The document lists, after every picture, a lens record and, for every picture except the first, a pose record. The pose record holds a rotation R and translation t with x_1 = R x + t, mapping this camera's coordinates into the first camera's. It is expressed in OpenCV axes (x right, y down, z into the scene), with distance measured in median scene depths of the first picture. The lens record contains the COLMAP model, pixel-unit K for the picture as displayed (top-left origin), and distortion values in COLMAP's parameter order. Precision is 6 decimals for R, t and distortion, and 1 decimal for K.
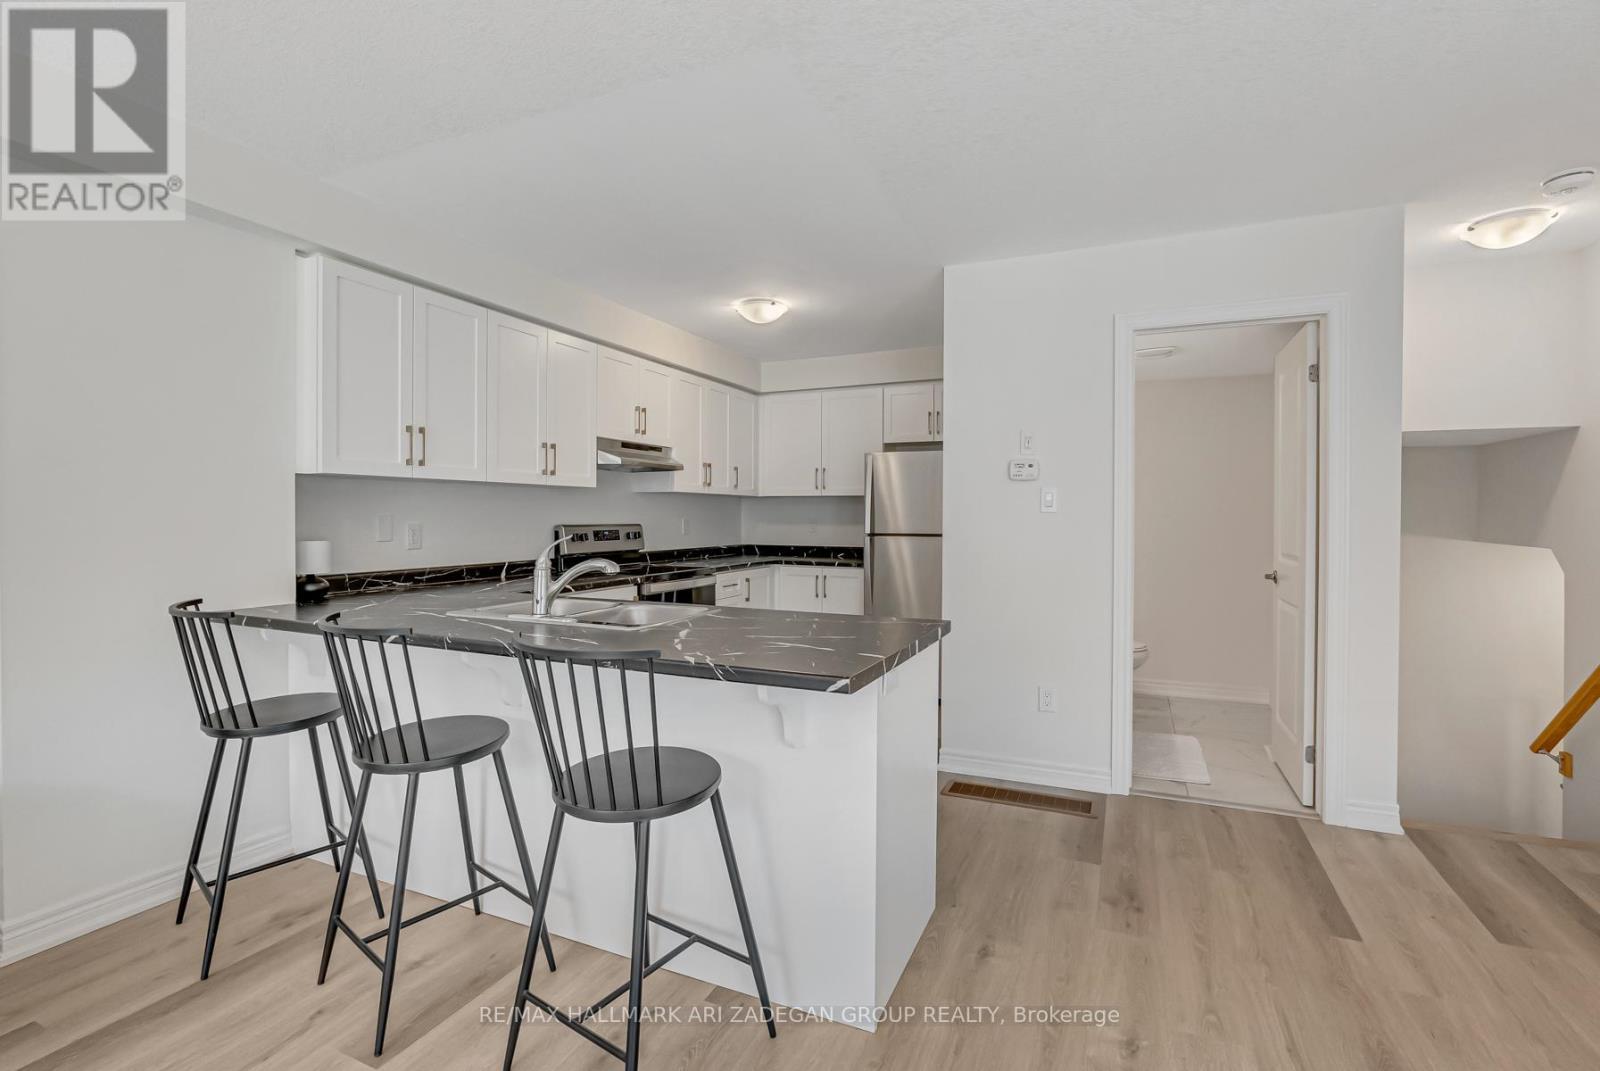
lens RADIAL K [[735.3, 0, 806.0], [0, 735.3, 524.3], [0, 0, 1]] dist [-0.003423, -0.000434]
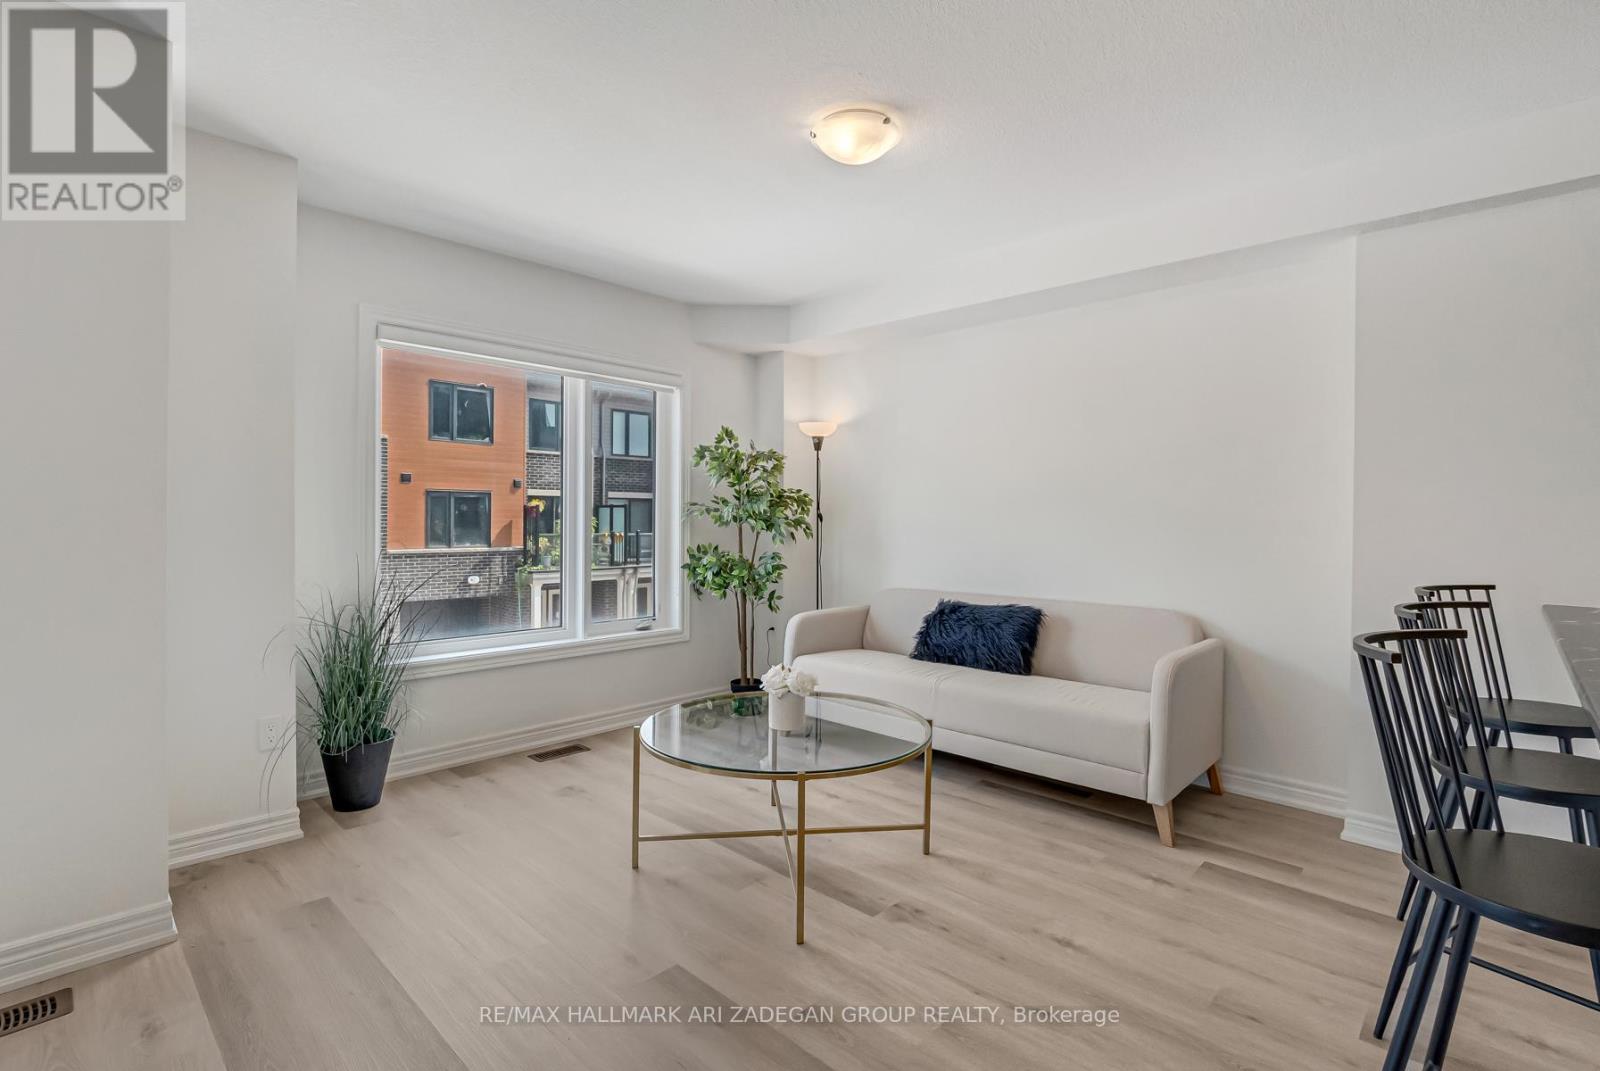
lens RADIAL K [[749.4, 0, 805.4], [0, 749.4, 519.8], [0, 0, 1]] dist [-0.011980, 0.000729]
pose [[-0.327069, -0.004403, -0.944990, 0.252214], [-0.022429, 0.999744, 0.003105, 0.016724], [0.944734, 0.022211, -0.327084, 0.239656]]
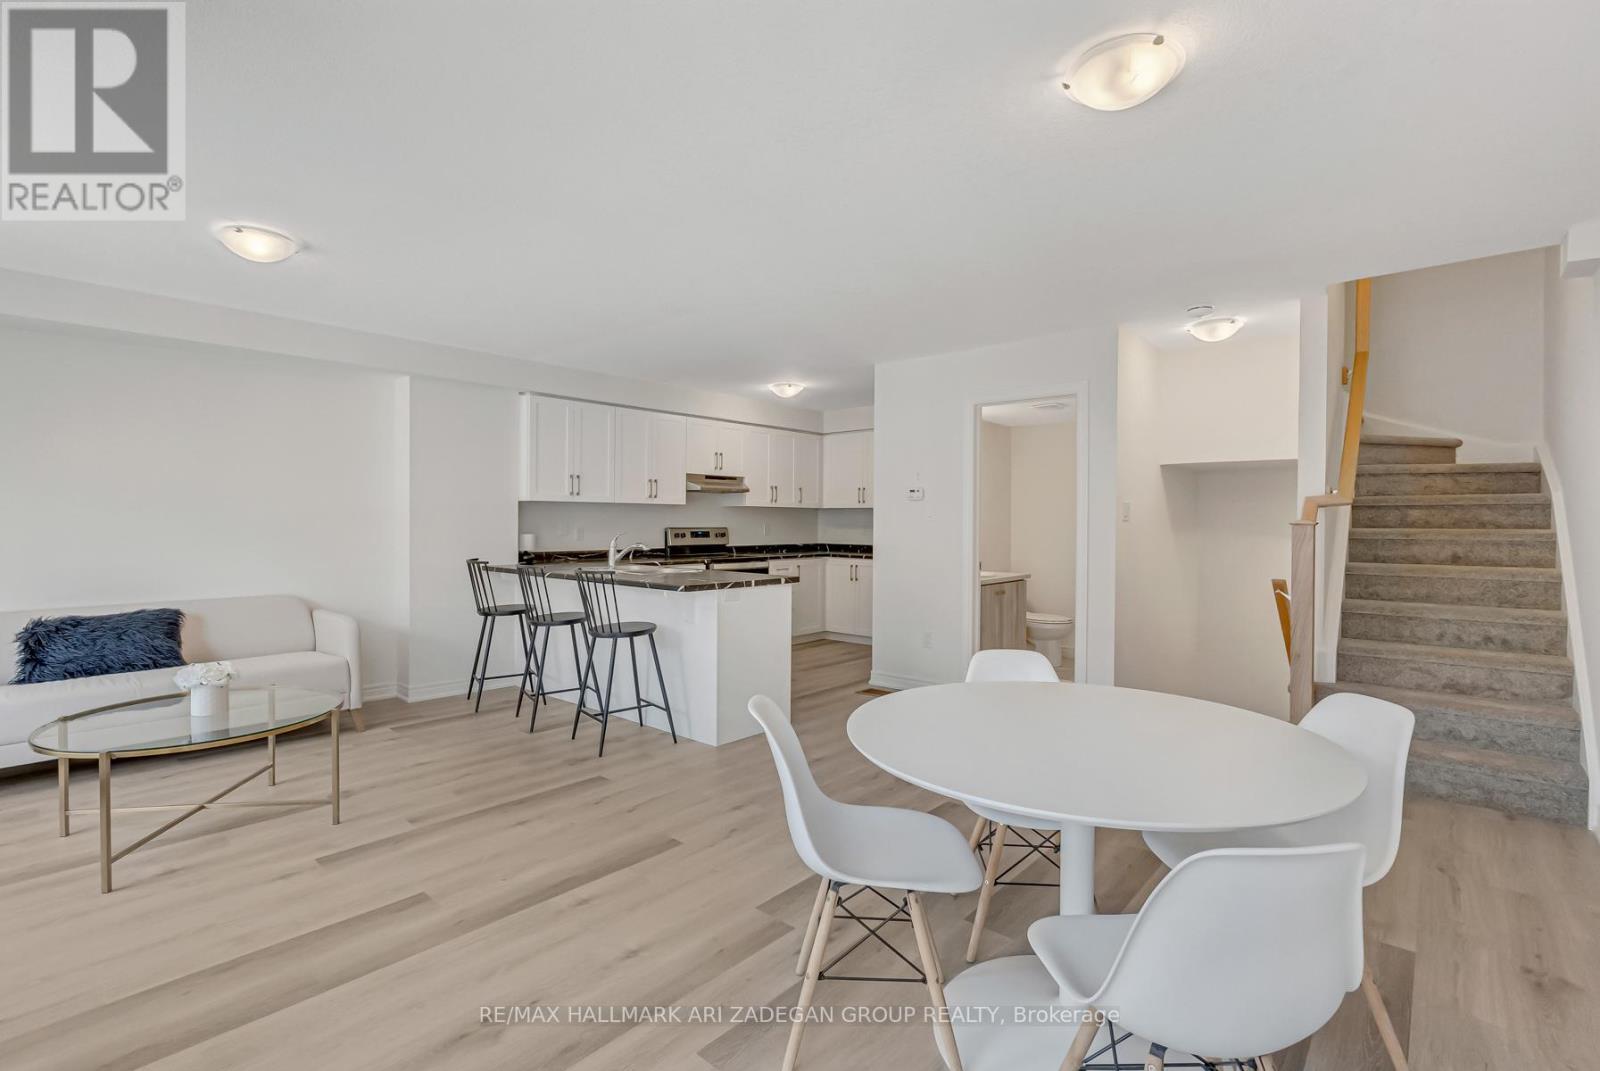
lens RADIAL K [[749.4, 0, 805.4], [0, 749.4, 519.8], [0, 0, 1]] dist [-0.011980, 0.000729]
pose [[0.957013, 0.002140, -0.290038, 0.444951], [-0.006394, 0.999885, -0.013720, 0.004744], [0.289975, 0.014985, 0.956917, -0.503920]]
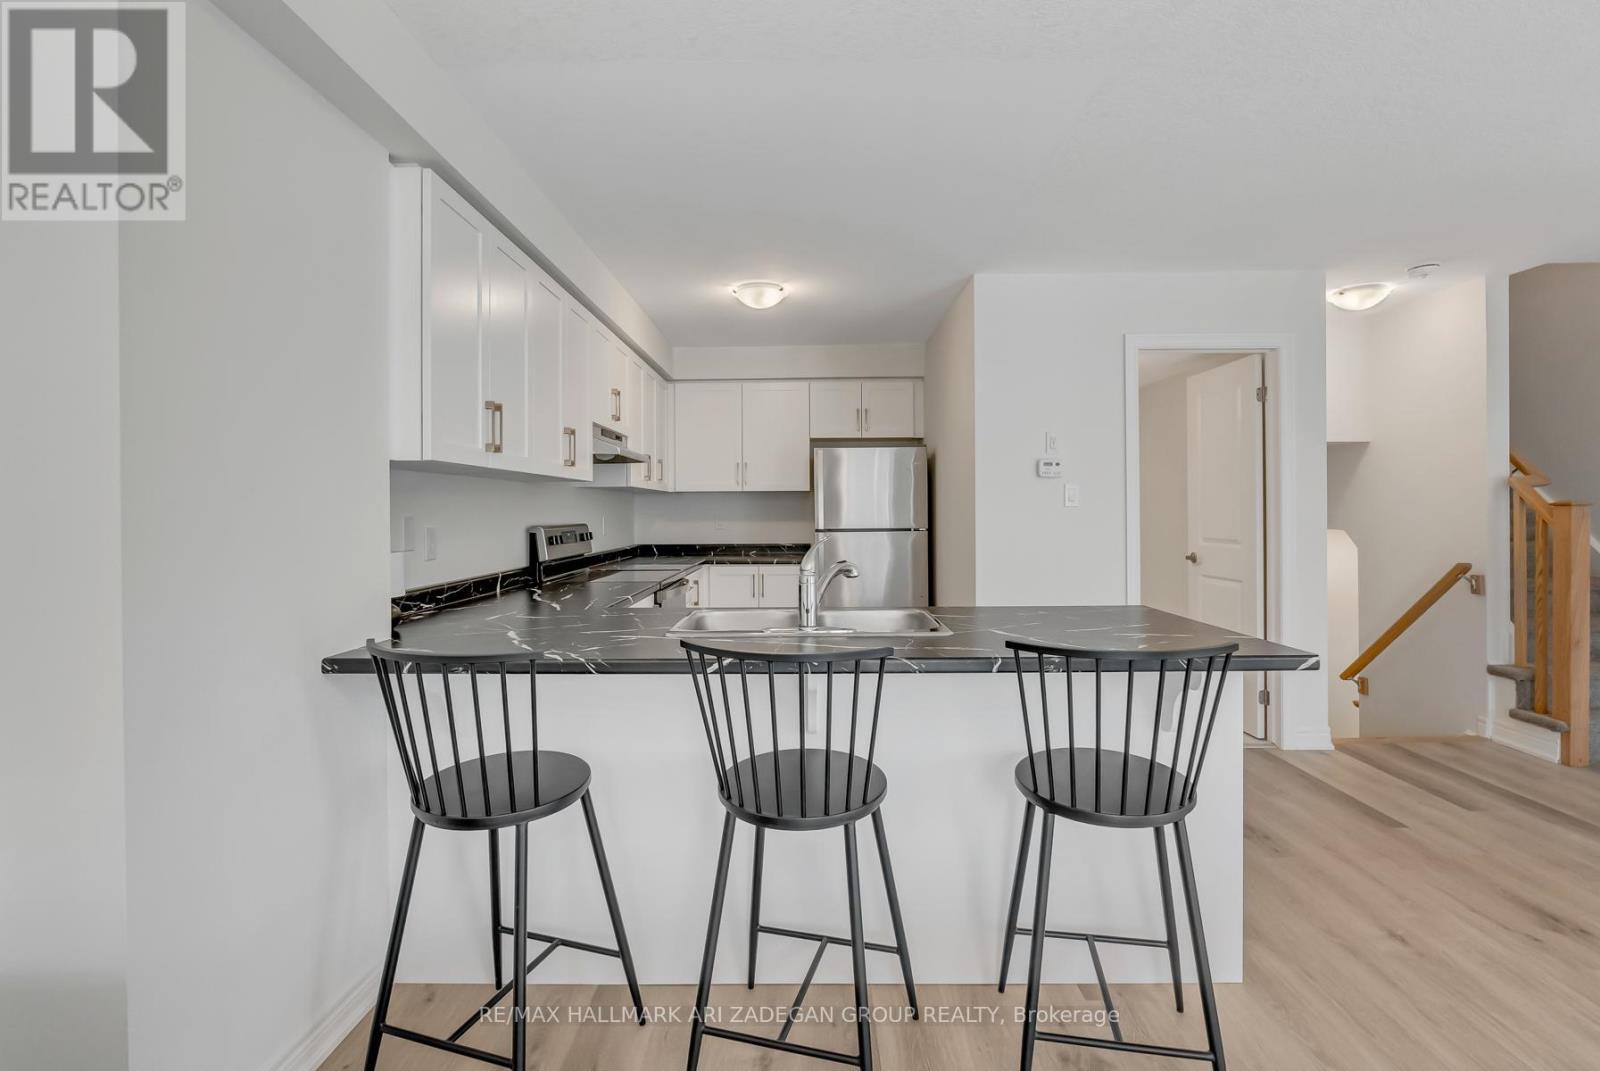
lens RADIAL K [[749.4, 0, 805.4], [0, 749.4, 519.8], [0, 0, 1]] dist [-0.011980, 0.000729]
pose [[0.917765, -0.014475, 0.396860, -0.400789], [0.014562, 0.999890, 0.002793, -0.004222], [-0.396857, 0.003216, 0.917875, 0.102538]]
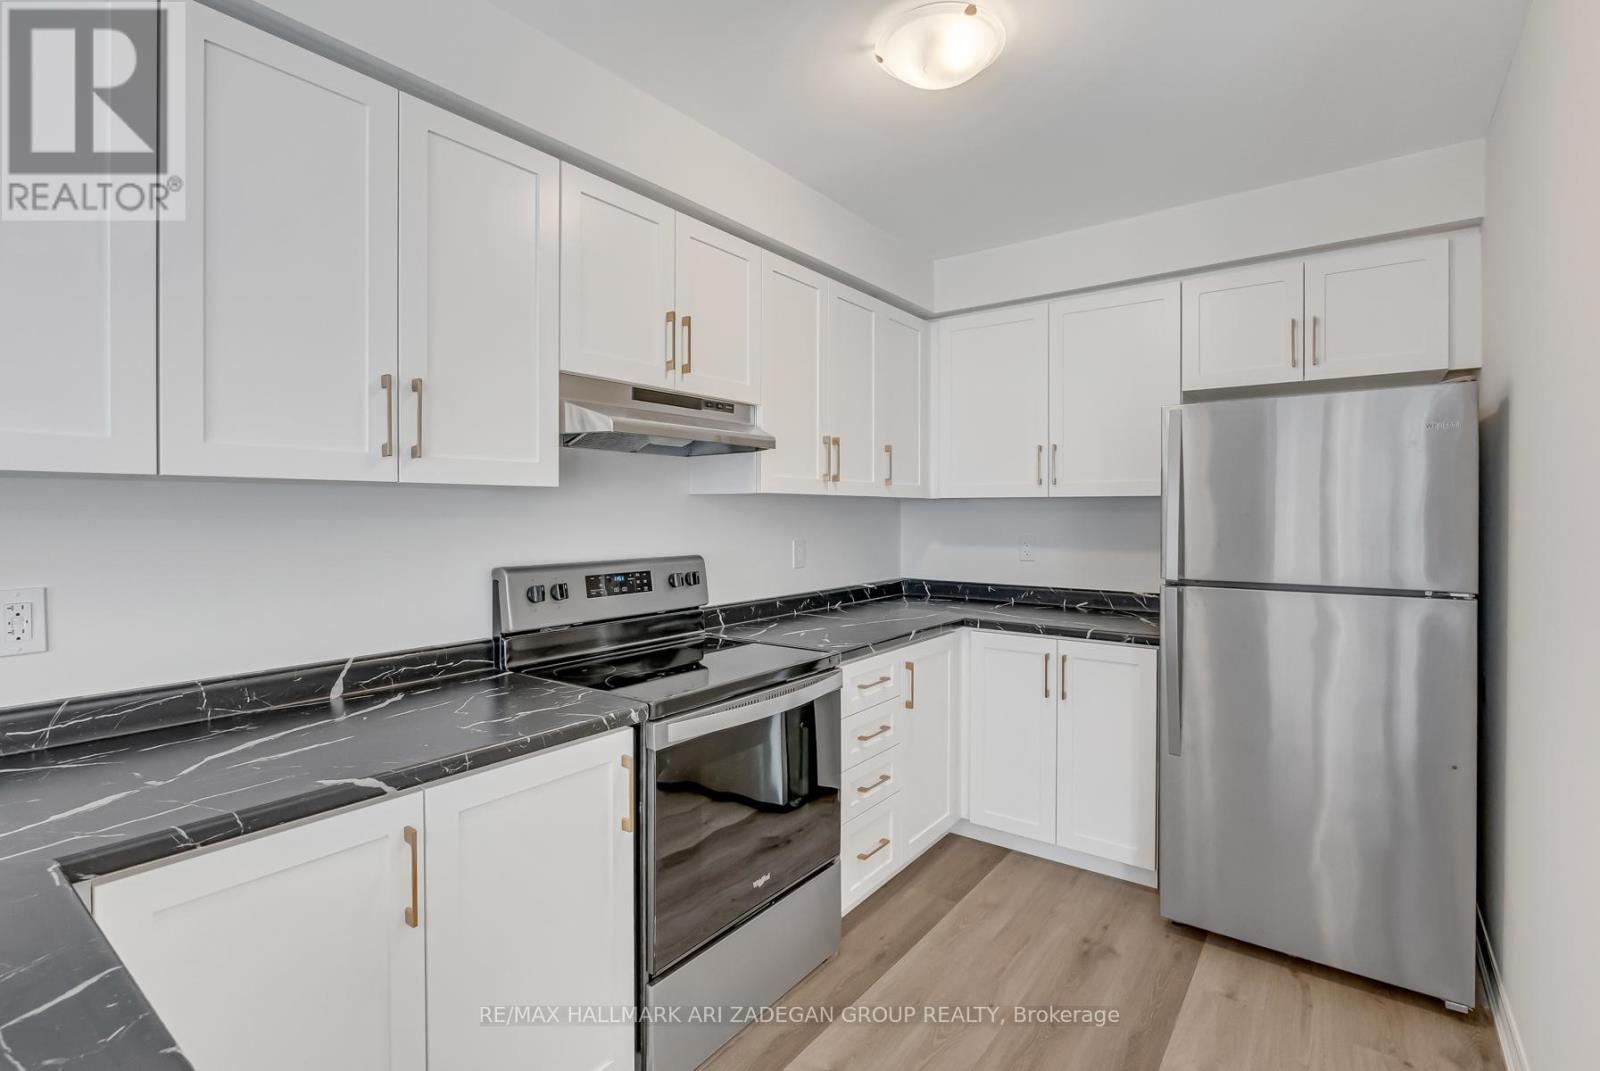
lens RADIAL K [[749.4, 0, 805.4], [0, 749.4, 519.8], [0, 0, 1]] dist [-0.011980, 0.000729]
pose [[0.975164, -0.002086, -0.221475, -0.043232], [0.001538, 0.999995, -0.002645, -0.028852], [0.221479, 0.002238, 0.975162, 0.594254]]
